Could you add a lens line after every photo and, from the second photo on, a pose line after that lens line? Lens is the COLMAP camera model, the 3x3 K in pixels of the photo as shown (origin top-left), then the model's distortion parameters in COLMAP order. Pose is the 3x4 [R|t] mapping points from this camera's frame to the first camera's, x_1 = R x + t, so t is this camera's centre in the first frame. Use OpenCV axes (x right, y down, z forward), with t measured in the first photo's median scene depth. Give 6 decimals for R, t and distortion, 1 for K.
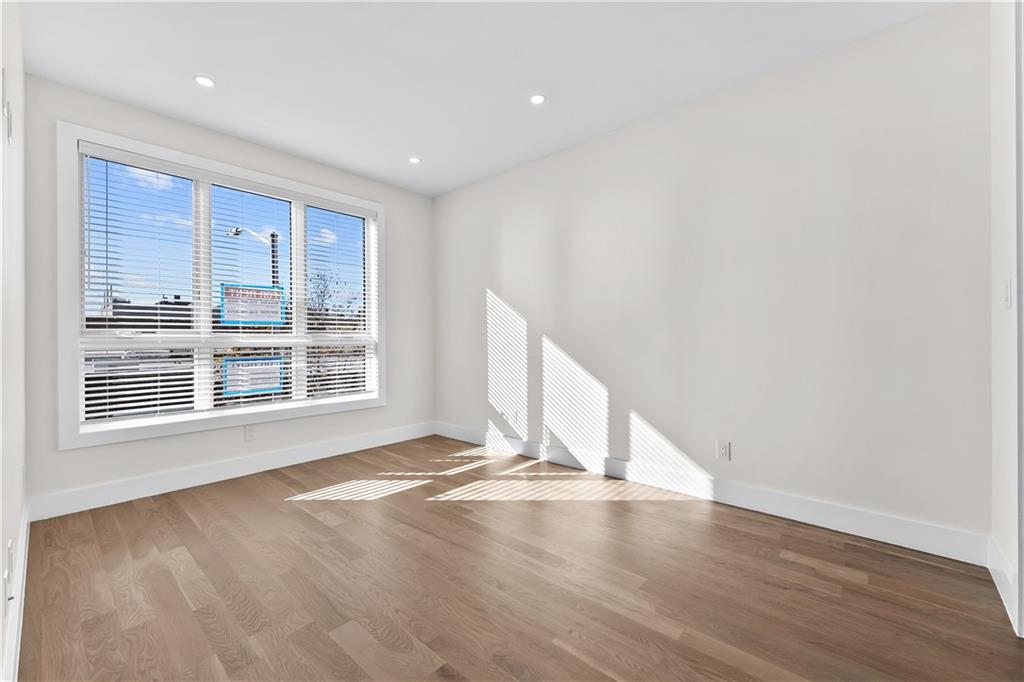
lens RADIAL K [[418.4, 0, 510.2], [0, 418.4, 338.6], [0, 0, 1]] dist [0.000321, 0.000020]
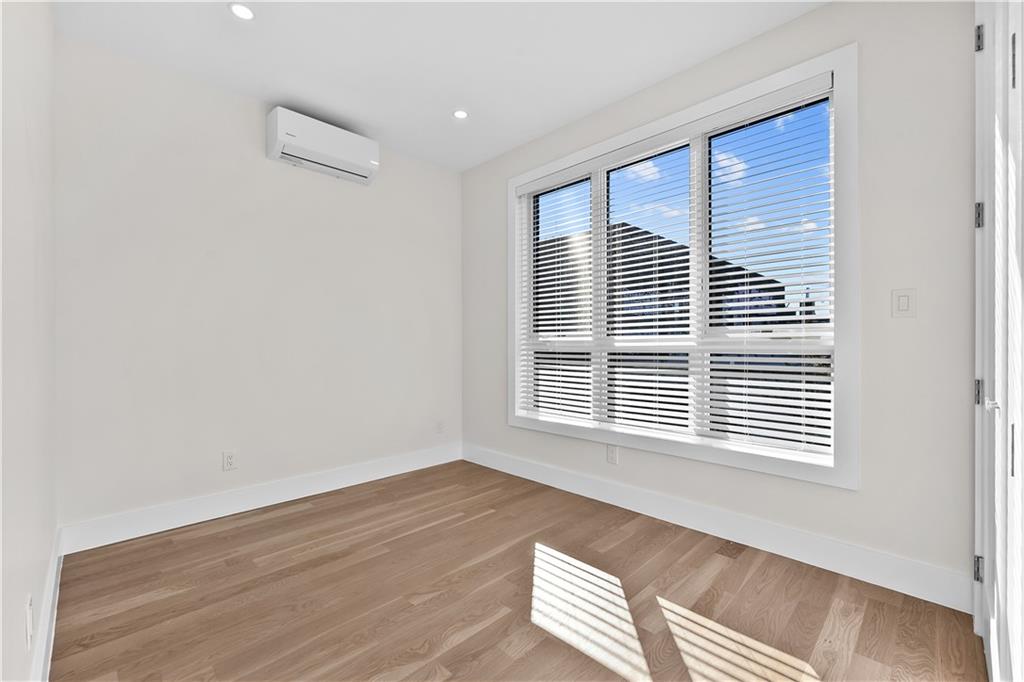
lens RADIAL K [[418.4, 0, 510.0], [0, 418.4, 346.9], [0, 0, 1]] dist [0.000321, 0.000020]
pose [[-0.055796, -0.005989, -0.998424, 0.173002], [-0.008680, 0.999947, -0.005513, 0.014504], [0.998404, 0.008358, -0.055845, 0.679168]]
